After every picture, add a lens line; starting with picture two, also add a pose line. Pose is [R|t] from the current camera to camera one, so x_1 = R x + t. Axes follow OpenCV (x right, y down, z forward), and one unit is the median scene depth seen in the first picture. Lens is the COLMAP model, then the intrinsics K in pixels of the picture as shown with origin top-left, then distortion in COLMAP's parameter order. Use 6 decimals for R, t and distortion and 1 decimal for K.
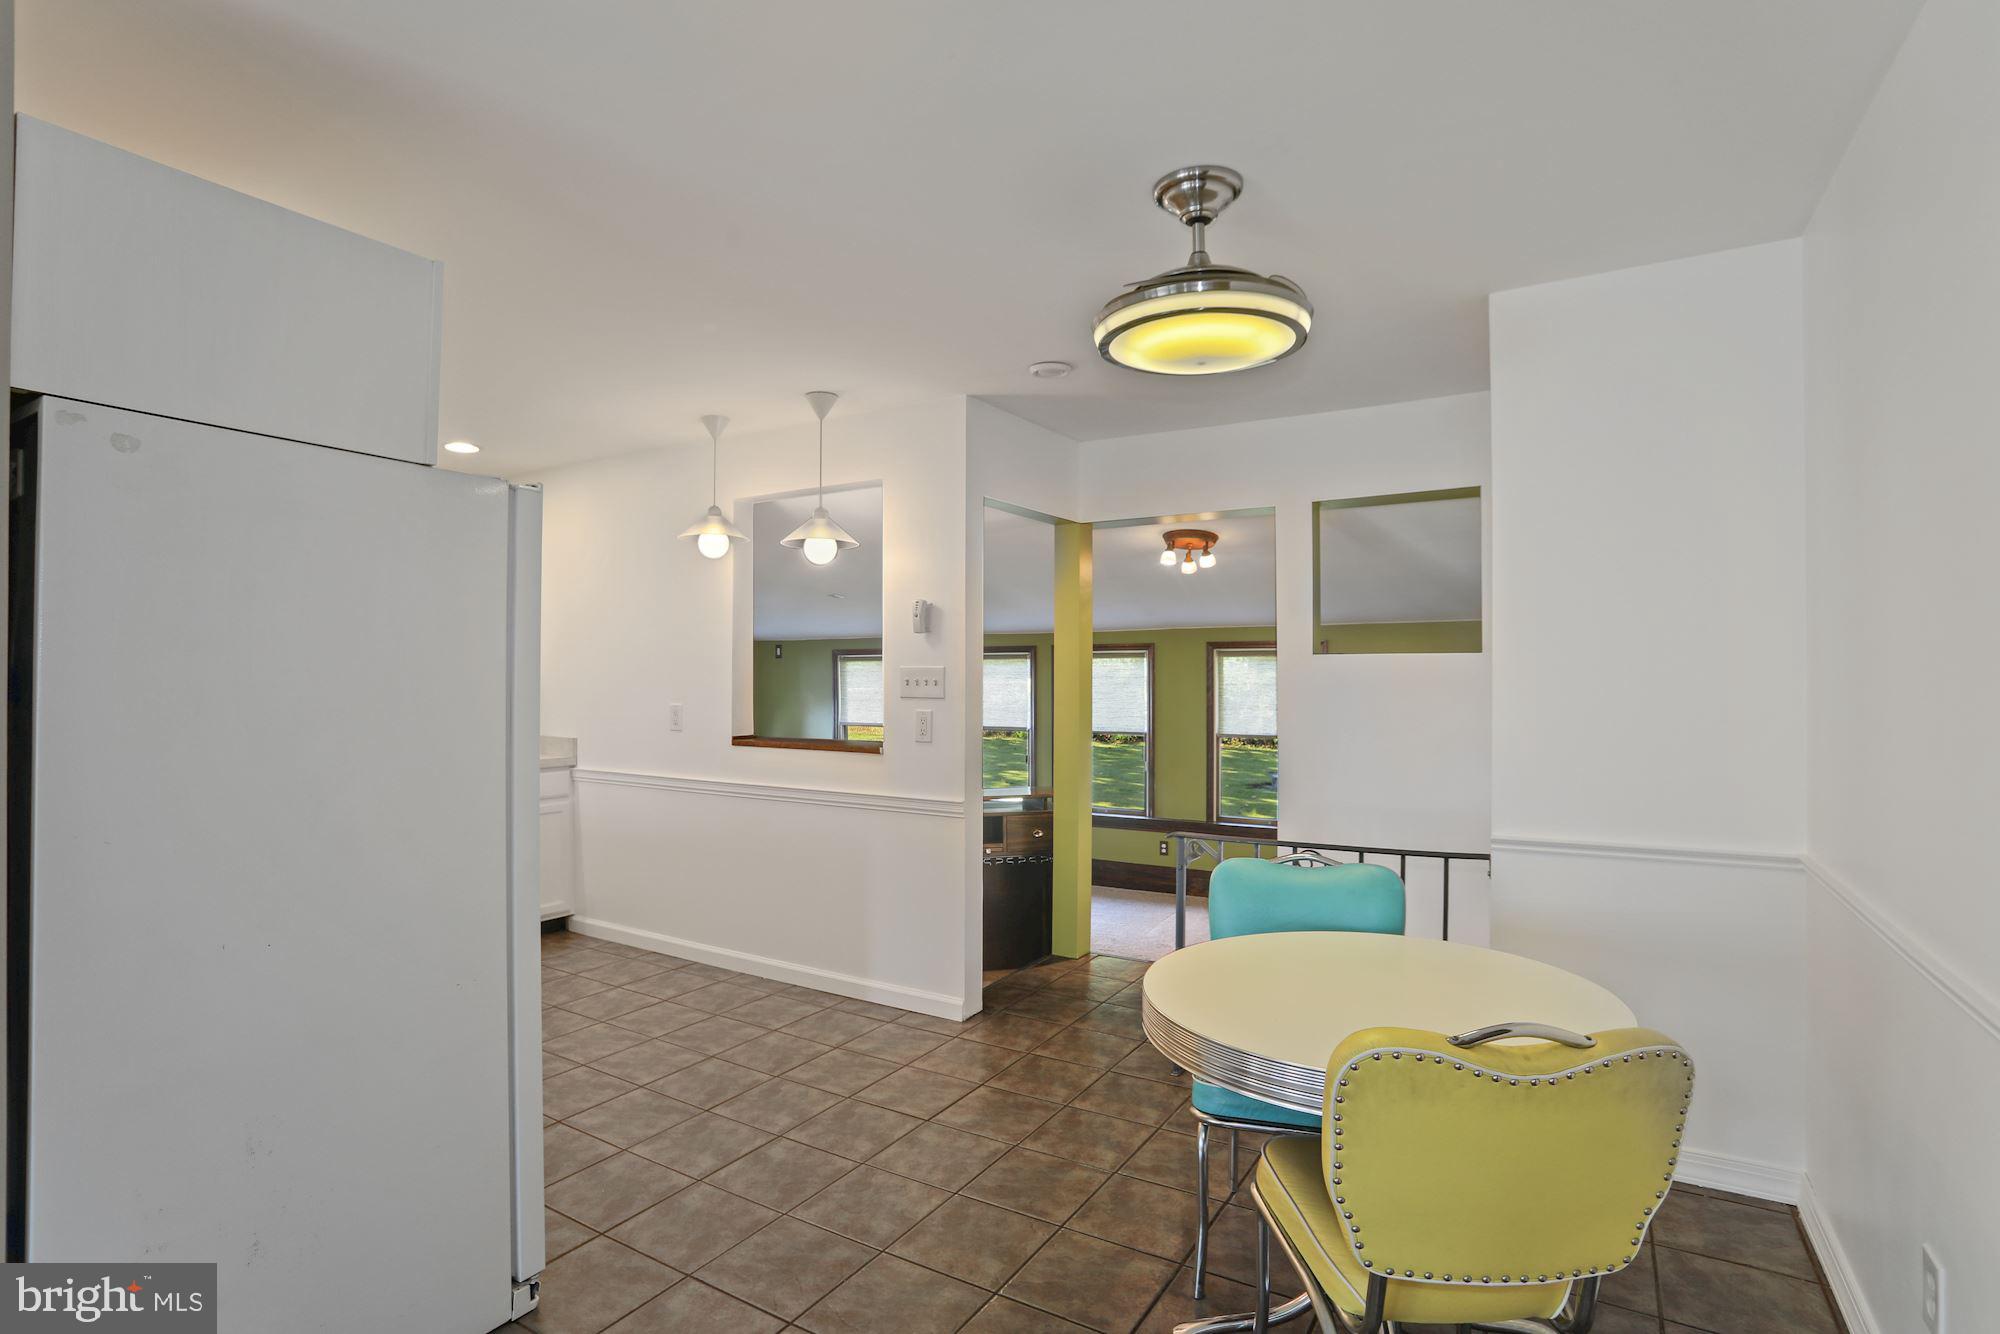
lens RADIAL K [[979.1, 0, 996.4], [0, 979.1, 676.0], [0, 0, 1]] dist [-0.085647, 0.029482]
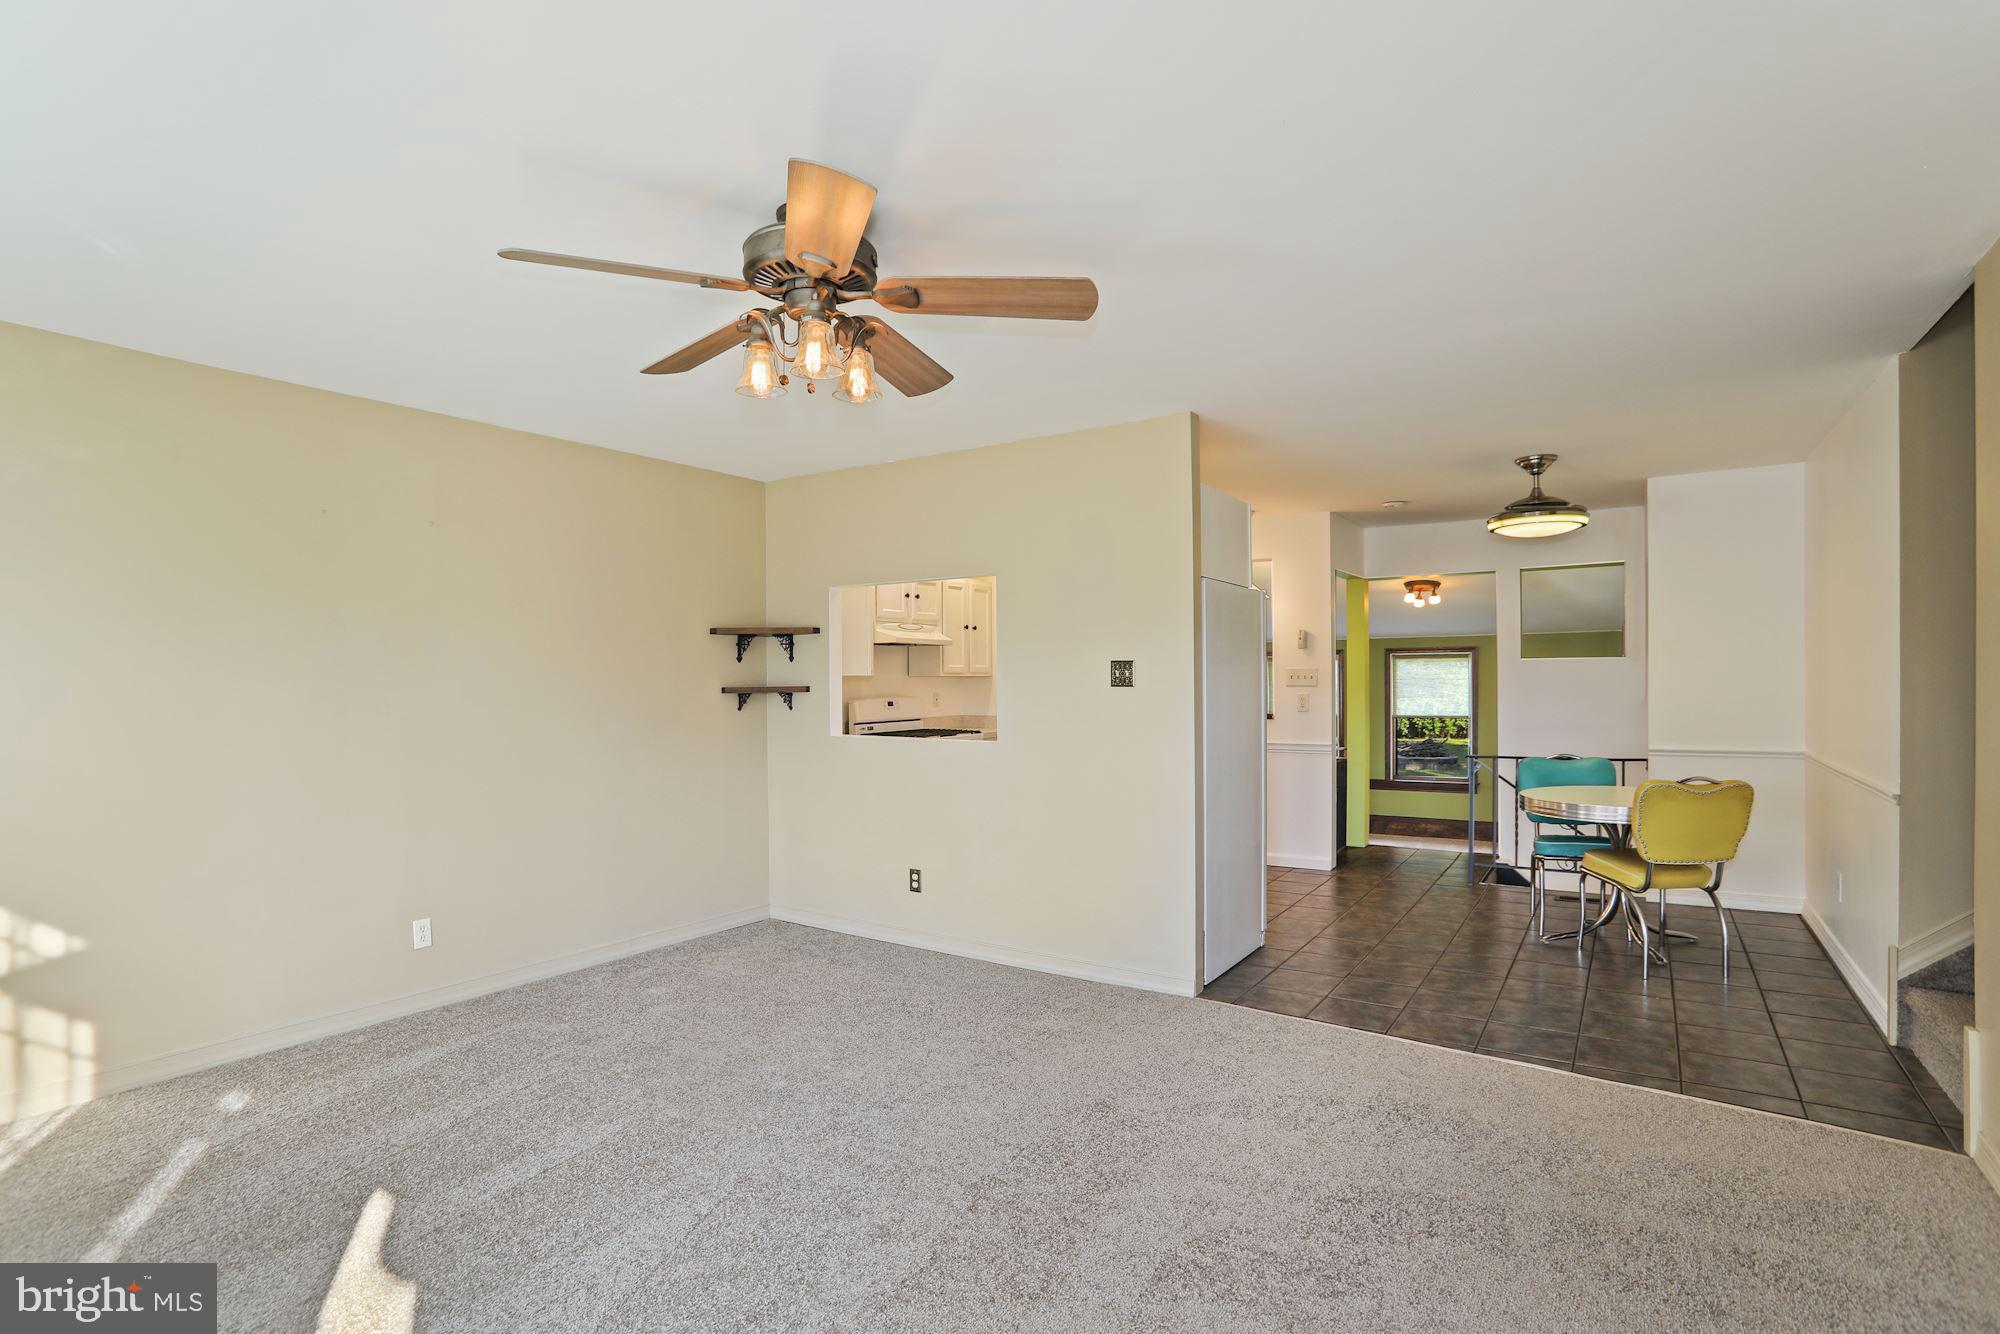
lens RADIAL K [[968.7, 0, 1005.8], [0, 968.7, 689.0], [0, 0, 1]] dist [-0.082906, 0.036745]
pose [[0.999426, -0.010016, -0.032351, -0.567194], [0.010391, 0.999881, 0.011434, 0.002737], [0.032232, -0.011764, 0.999411, -0.752922]]
